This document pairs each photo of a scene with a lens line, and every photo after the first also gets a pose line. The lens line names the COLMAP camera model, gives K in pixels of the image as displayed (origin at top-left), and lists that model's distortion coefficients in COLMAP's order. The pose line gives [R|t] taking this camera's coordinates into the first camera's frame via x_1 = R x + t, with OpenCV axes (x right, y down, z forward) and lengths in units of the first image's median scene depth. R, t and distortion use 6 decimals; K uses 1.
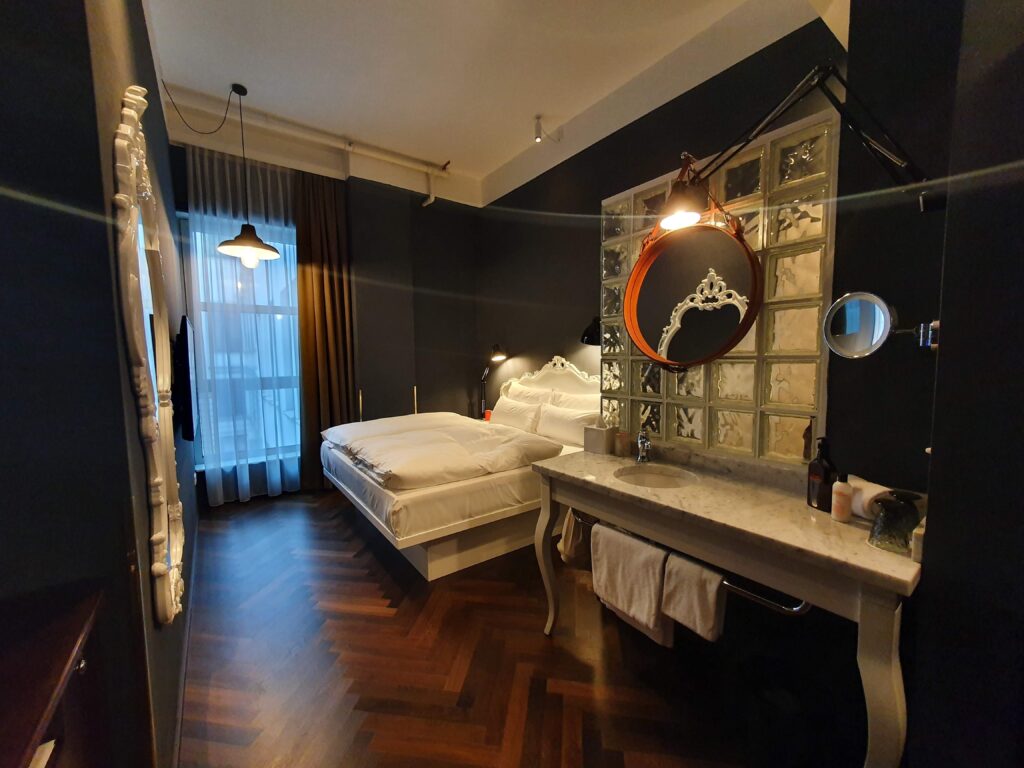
lens RADIAL K [[406.4, 0, 510.4], [0, 406.4, 386.2], [0, 0, 1]] dist [0.004425, -0.000520]
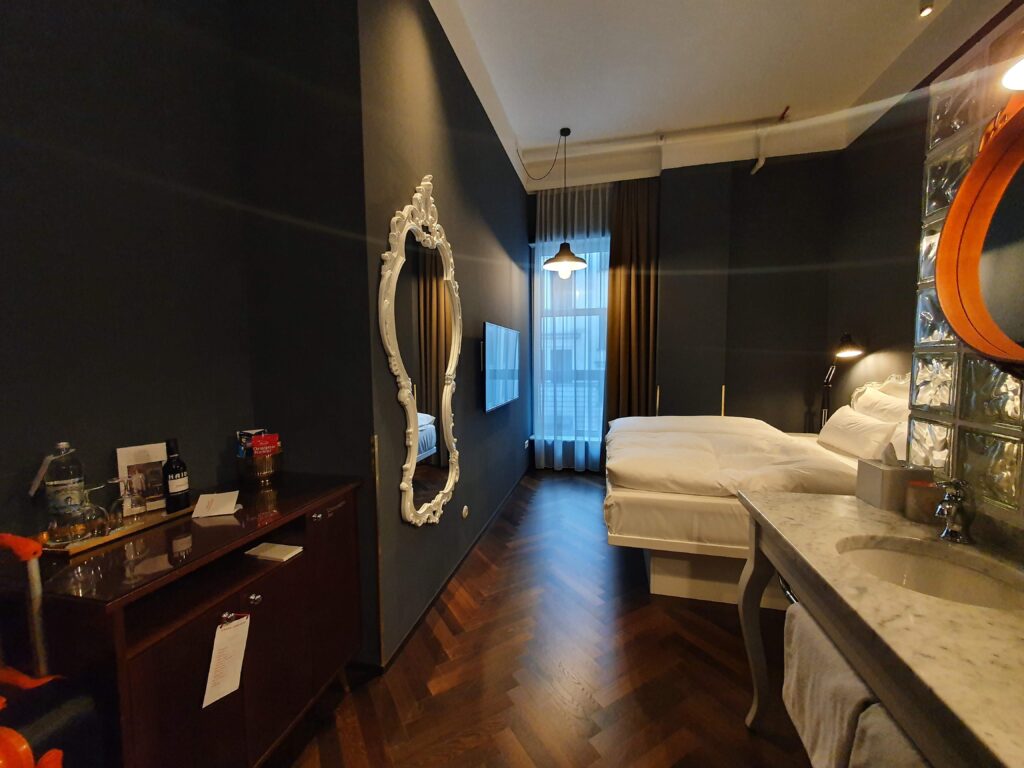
lens RADIAL K [[406.4, 0, 506.4], [0, 406.4, 386.1], [0, 0, 1]] dist [0.004425, -0.000520]
pose [[0.638177, 0.061237, -0.767451, 0.185705], [-0.054223, 0.997931, 0.034538, -0.004482], [0.767978, 0.019573, 0.640177, 0.096442]]
